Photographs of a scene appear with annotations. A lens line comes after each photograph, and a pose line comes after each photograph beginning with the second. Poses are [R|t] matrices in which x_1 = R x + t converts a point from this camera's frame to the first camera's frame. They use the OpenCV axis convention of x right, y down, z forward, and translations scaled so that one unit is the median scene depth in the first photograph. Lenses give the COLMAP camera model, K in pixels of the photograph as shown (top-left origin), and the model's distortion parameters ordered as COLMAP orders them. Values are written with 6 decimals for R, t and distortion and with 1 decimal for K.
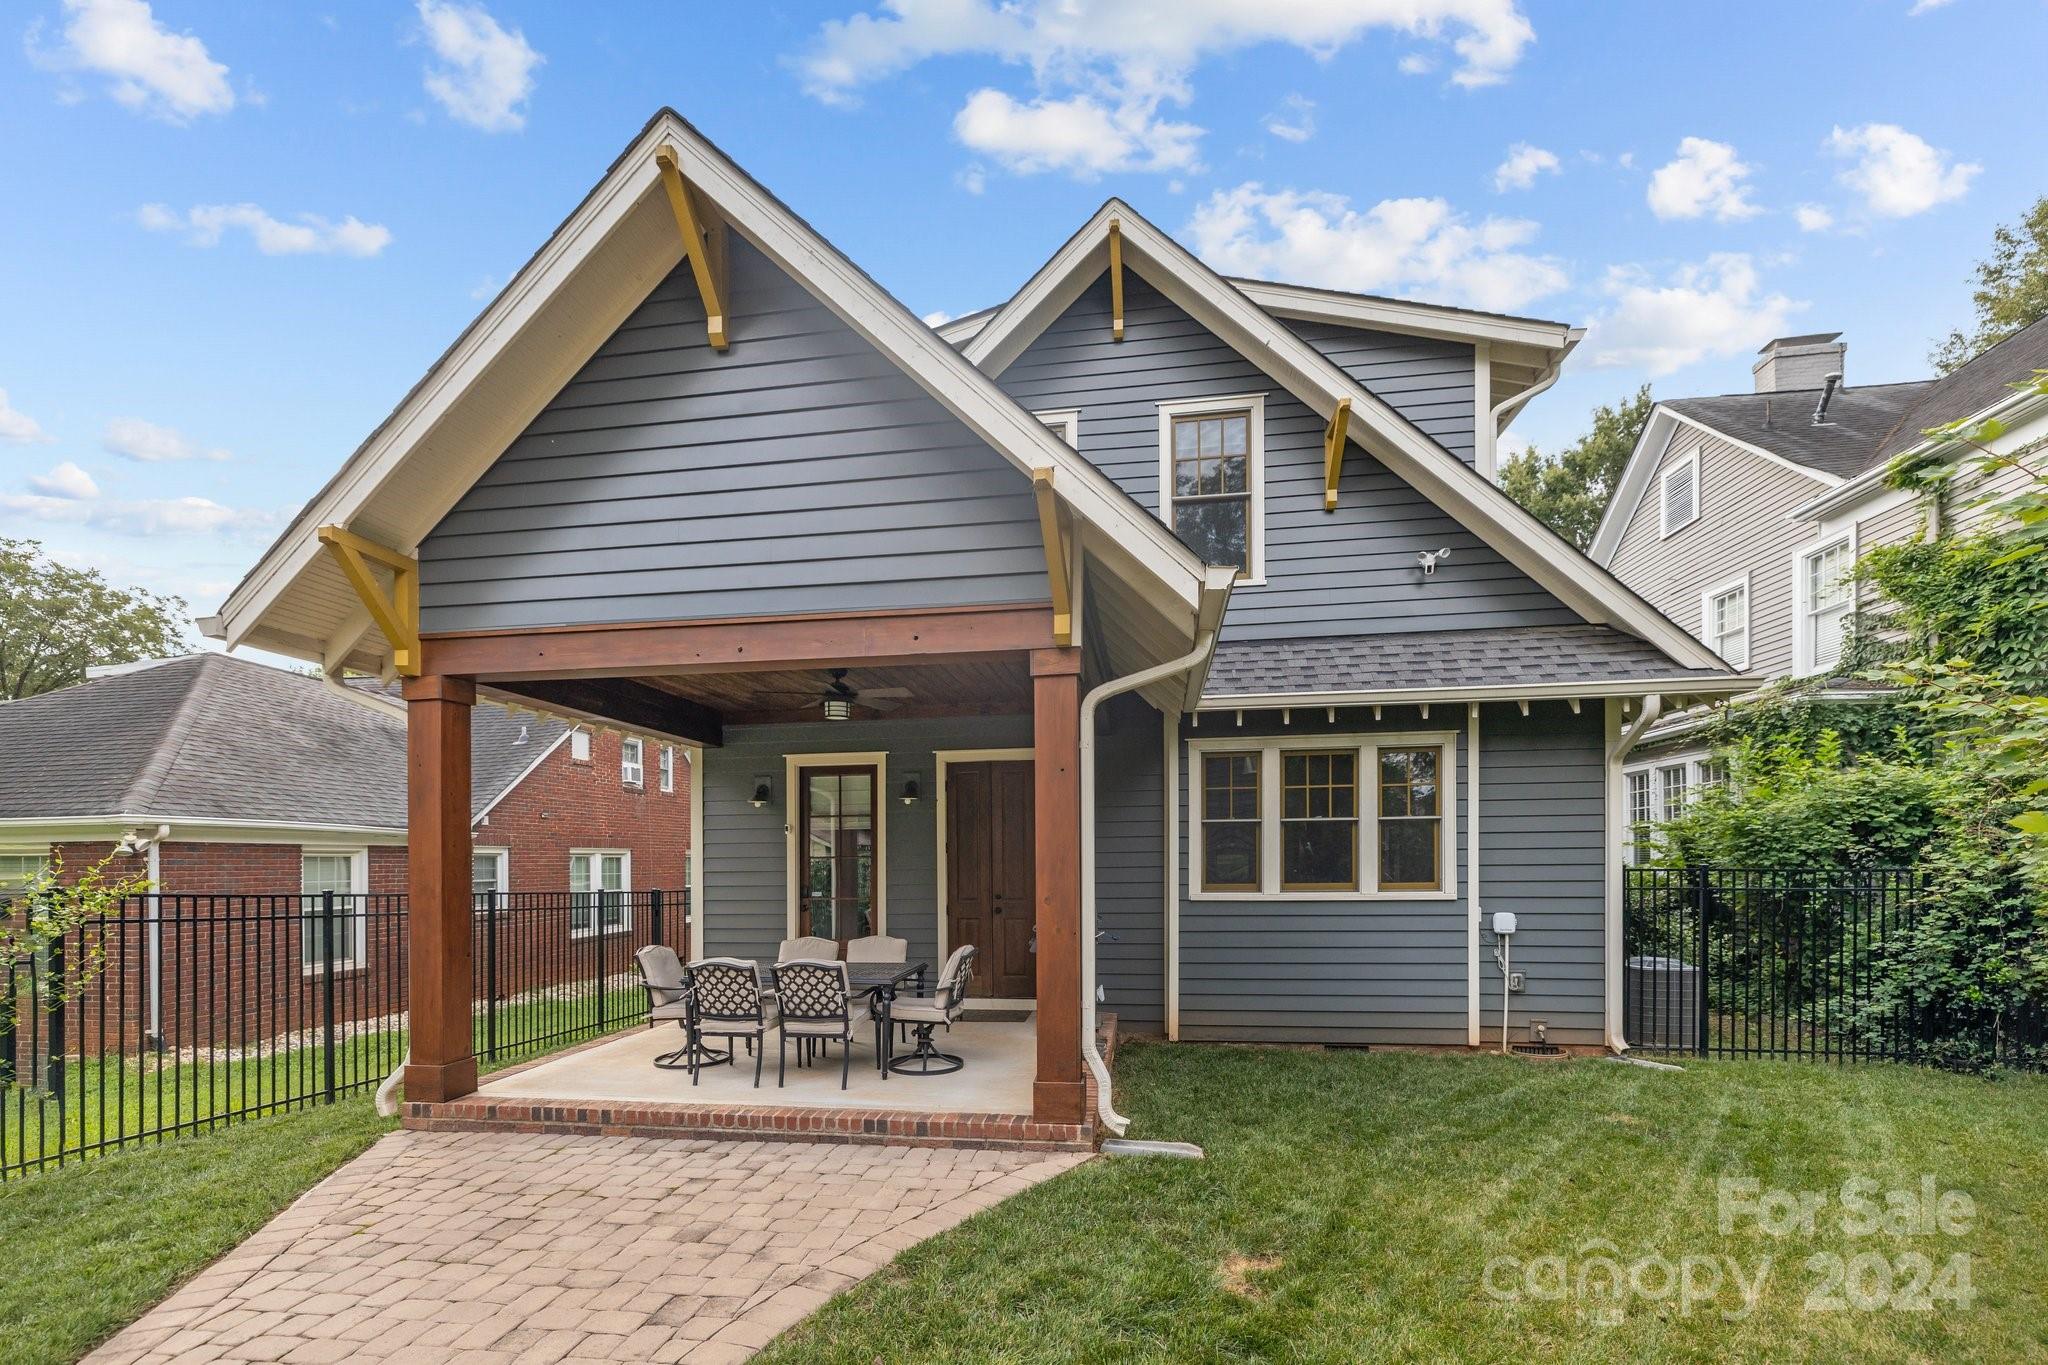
lens RADIAL K [[883.7, 0, 1020.6], [0, 883.7, 856.0], [0, 0, 1]] dist [0.000967, 0.000154]
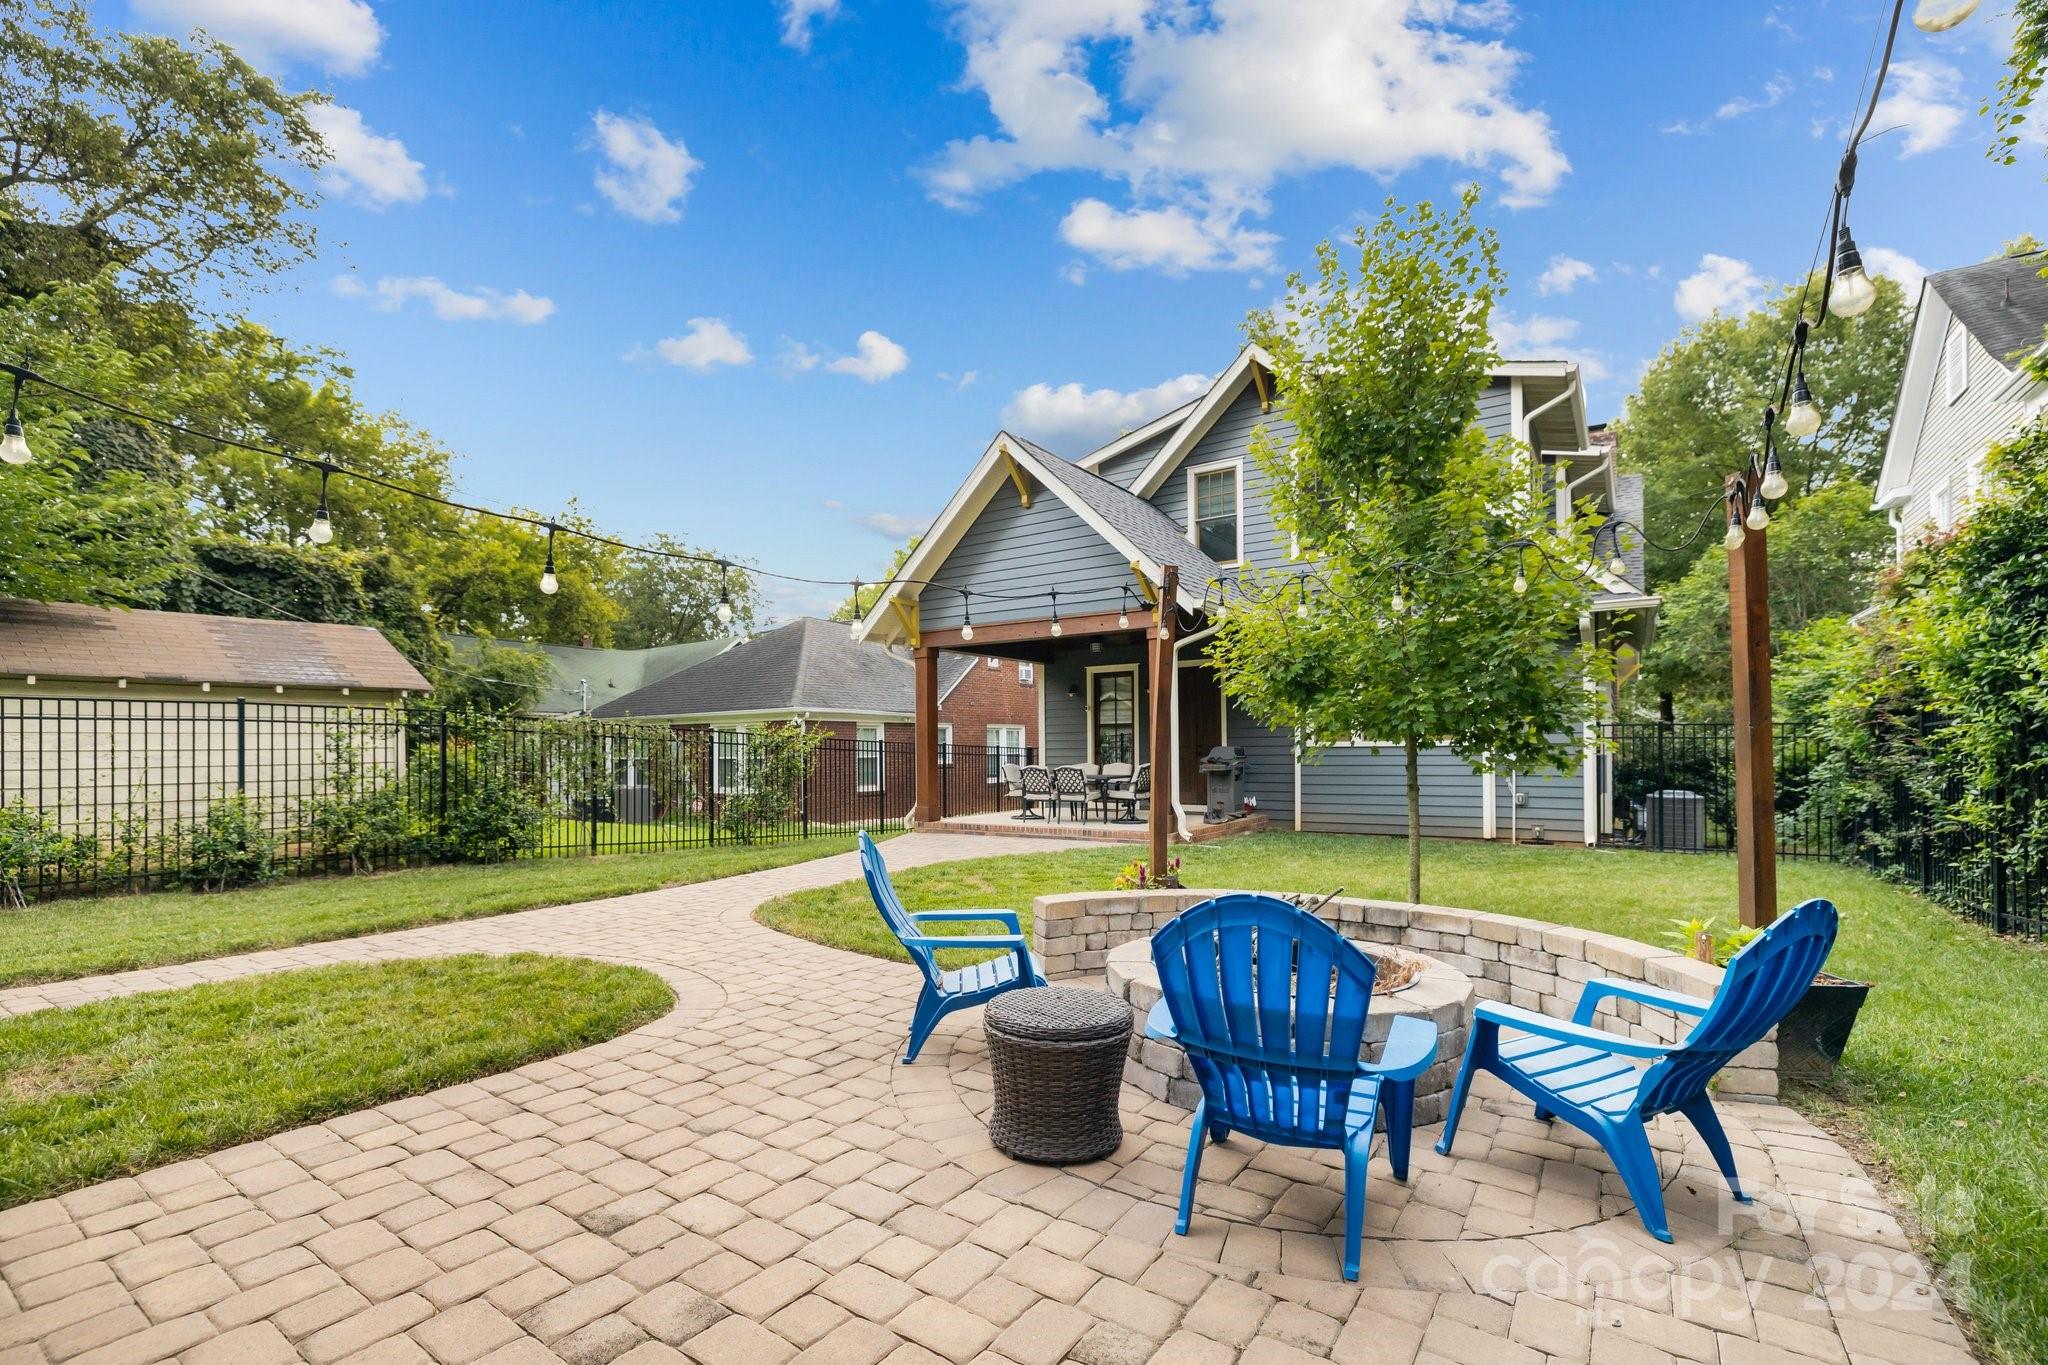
lens RADIAL K [[889.1, 0, 1032.2], [0, 889.1, 732.5], [0, 0, 1]] dist [0.000998, 0.000069]
pose [[0.905348, -0.006892, -0.424614, 0.445099], [0.004161, 0.999964, -0.007358, 0.034901], [0.424649, 0.004894, 0.905345, -0.754160]]
